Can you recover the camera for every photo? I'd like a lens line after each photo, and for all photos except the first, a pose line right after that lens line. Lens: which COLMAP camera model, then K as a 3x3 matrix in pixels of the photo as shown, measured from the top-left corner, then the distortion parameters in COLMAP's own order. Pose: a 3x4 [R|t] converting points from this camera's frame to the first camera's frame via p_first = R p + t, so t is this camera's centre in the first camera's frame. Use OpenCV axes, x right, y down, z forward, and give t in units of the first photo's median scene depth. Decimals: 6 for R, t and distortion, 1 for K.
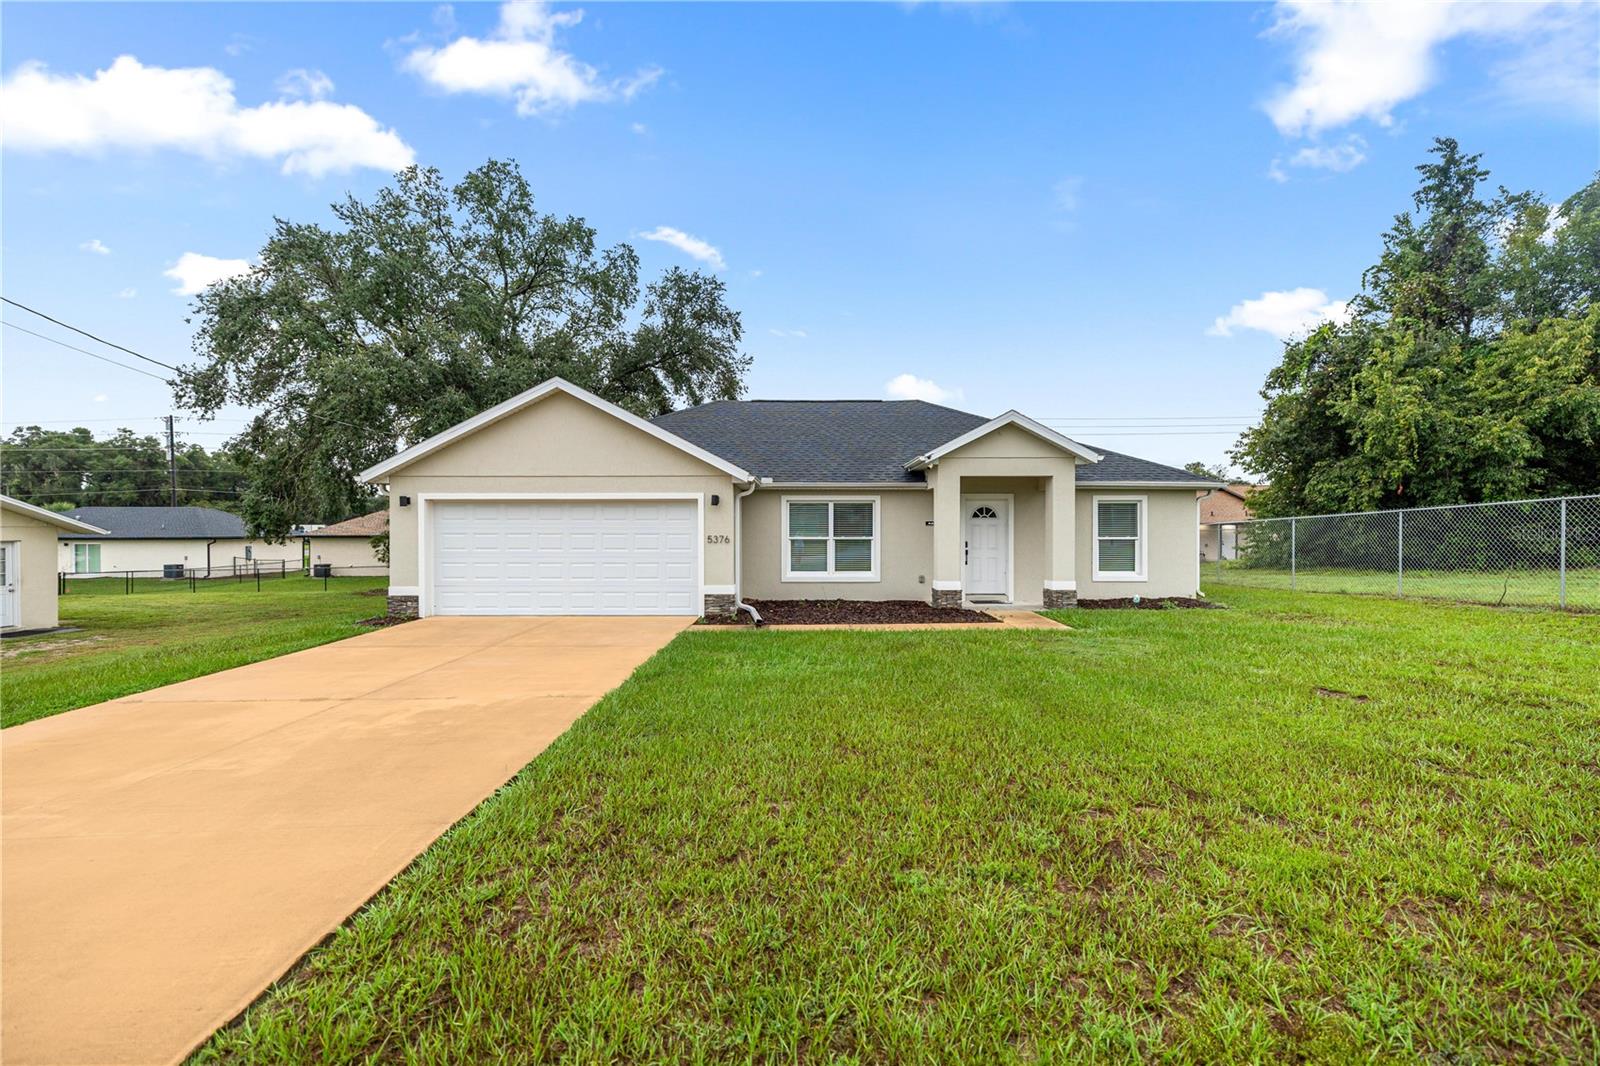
lens RADIAL K [[704.1, 0, 804.4], [0, 704.1, 540.2], [0, 0, 1]] dist [0.004211, 0.000500]
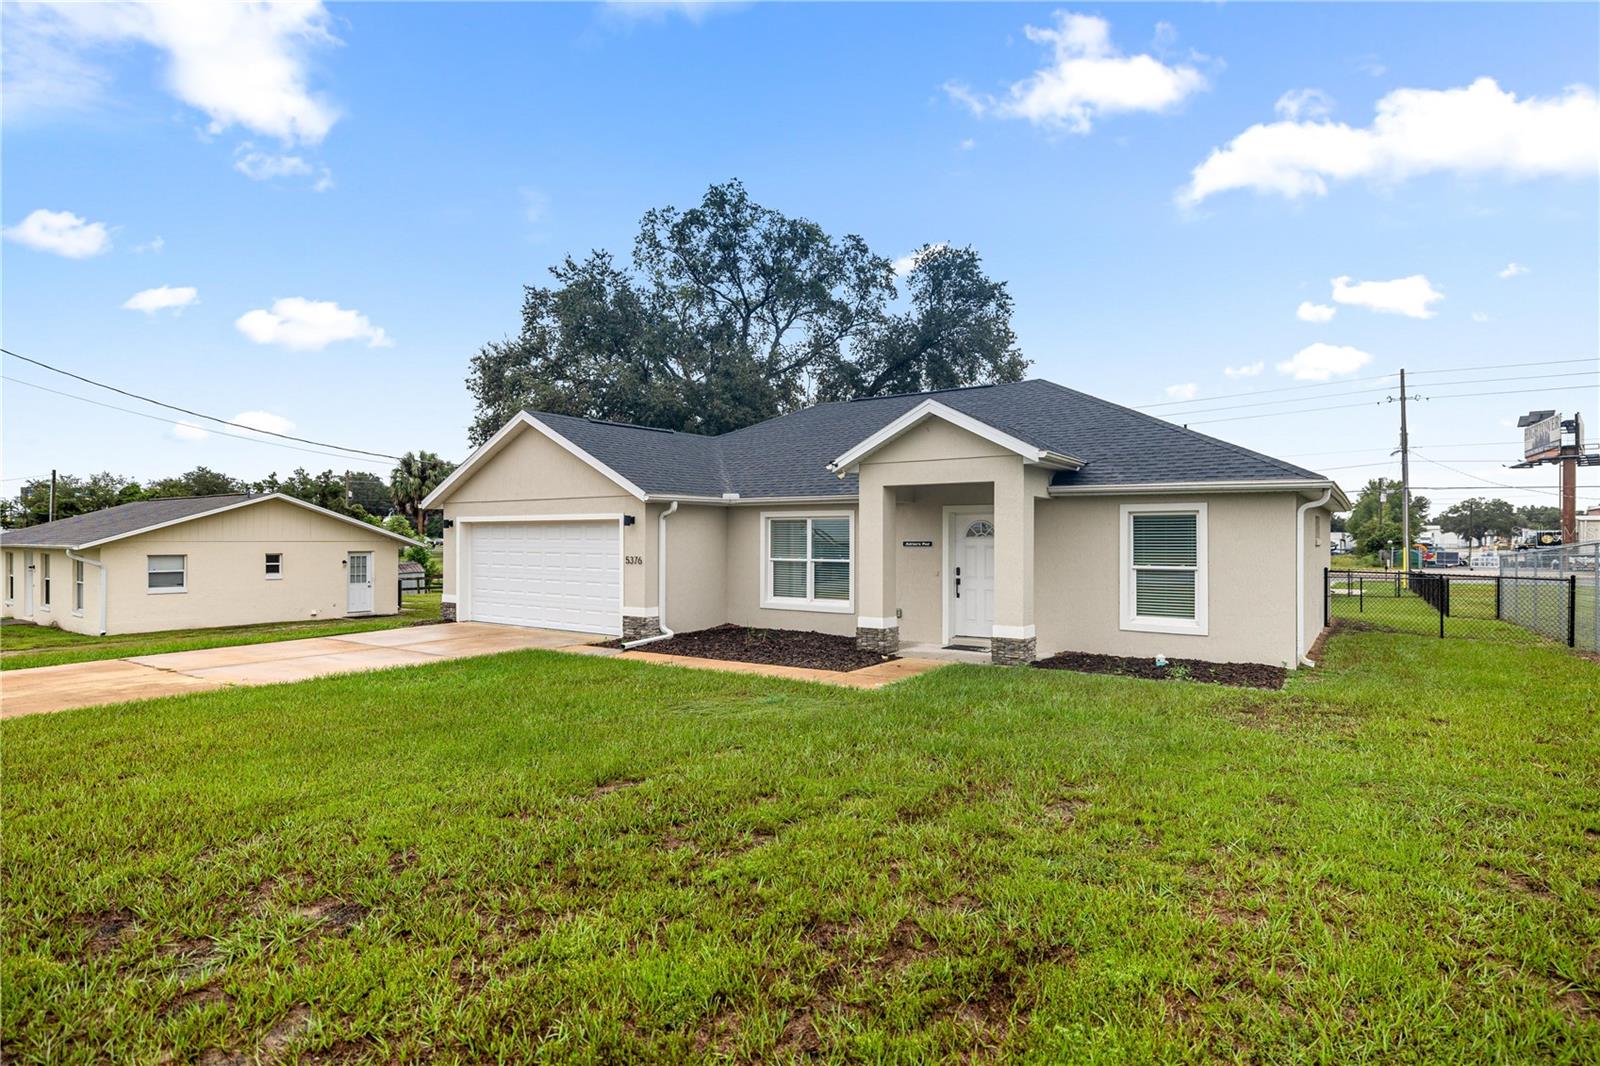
lens RADIAL K [[833.2, 0, 800.0], [0, 833.2, 533.0], [0, 0, 1]] dist [-0.001554, -0.000322]
pose [[0.812240, -0.000715, -0.583323, 0.624622], [-0.012771, 0.999738, -0.019008, -0.016657], [0.583183, 0.022888, 0.812018, 0.161428]]
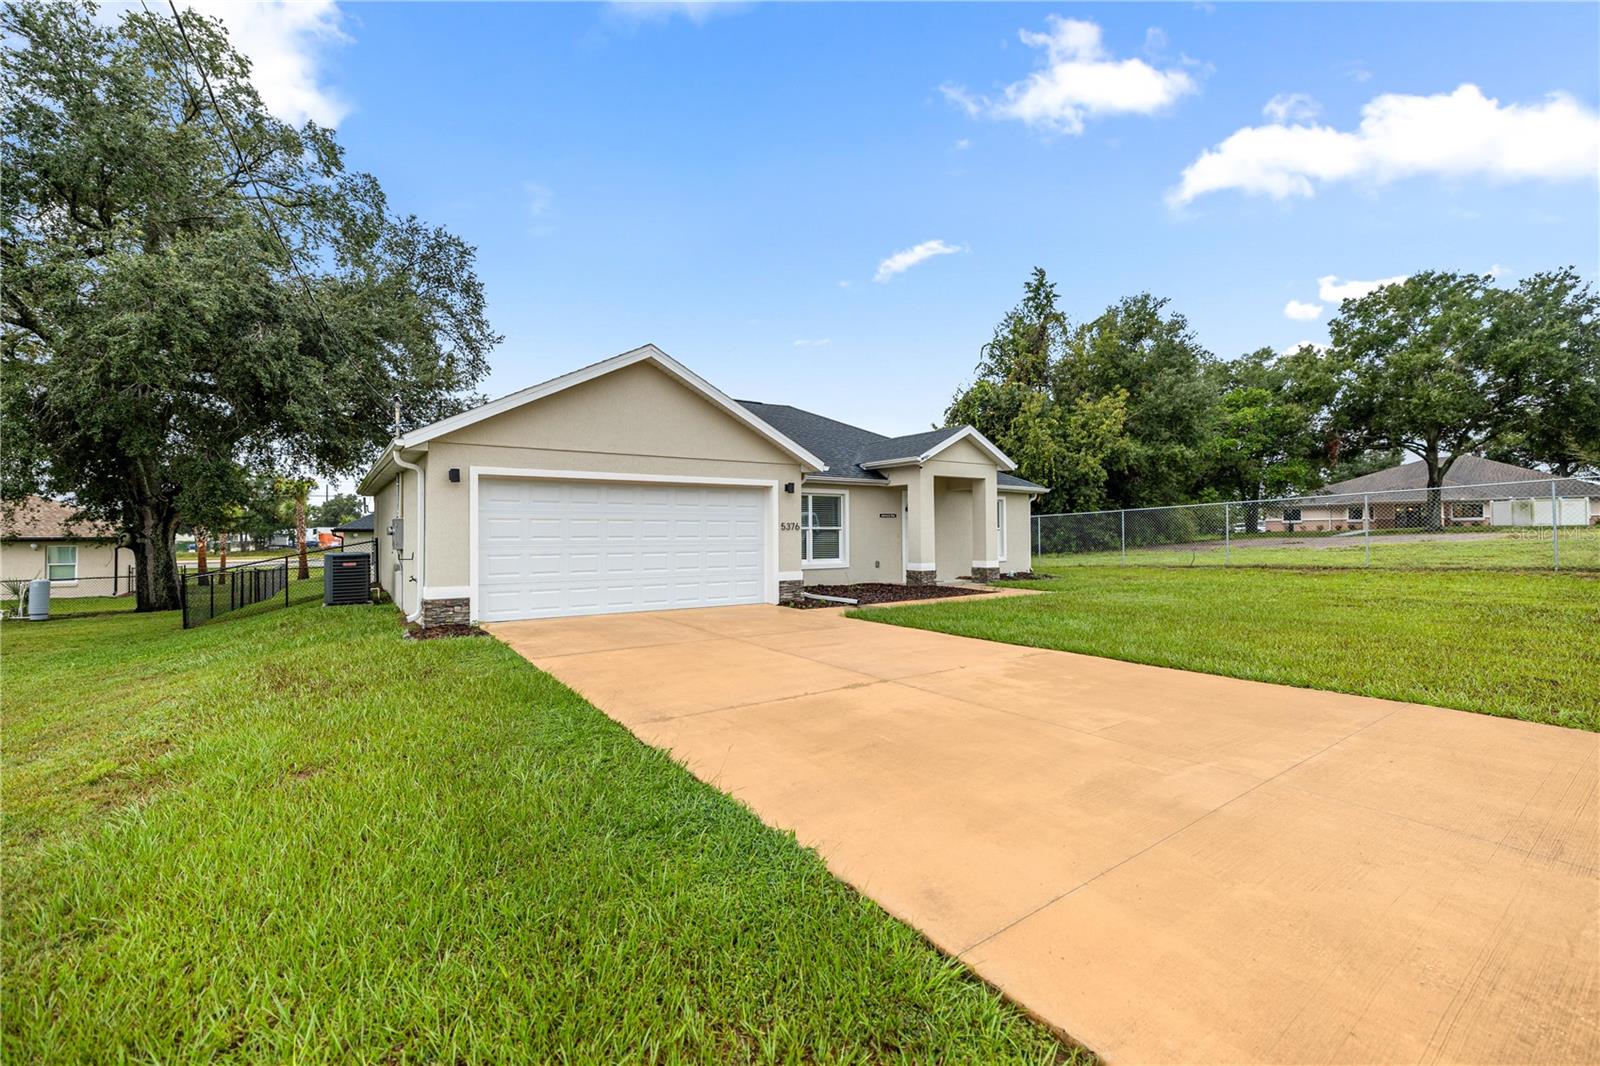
lens RADIAL K [[684.1, 0, 800.0], [0, 684.1, 533.0], [0, 0, 1]] dist [0.002355, 0.000083]
pose [[0.829012, -0.002037, 0.559228, -0.557853], [0.011446, 0.999846, -0.013326, 0.018183], [-0.559114, 0.017448, 0.828907, 0.143800]]
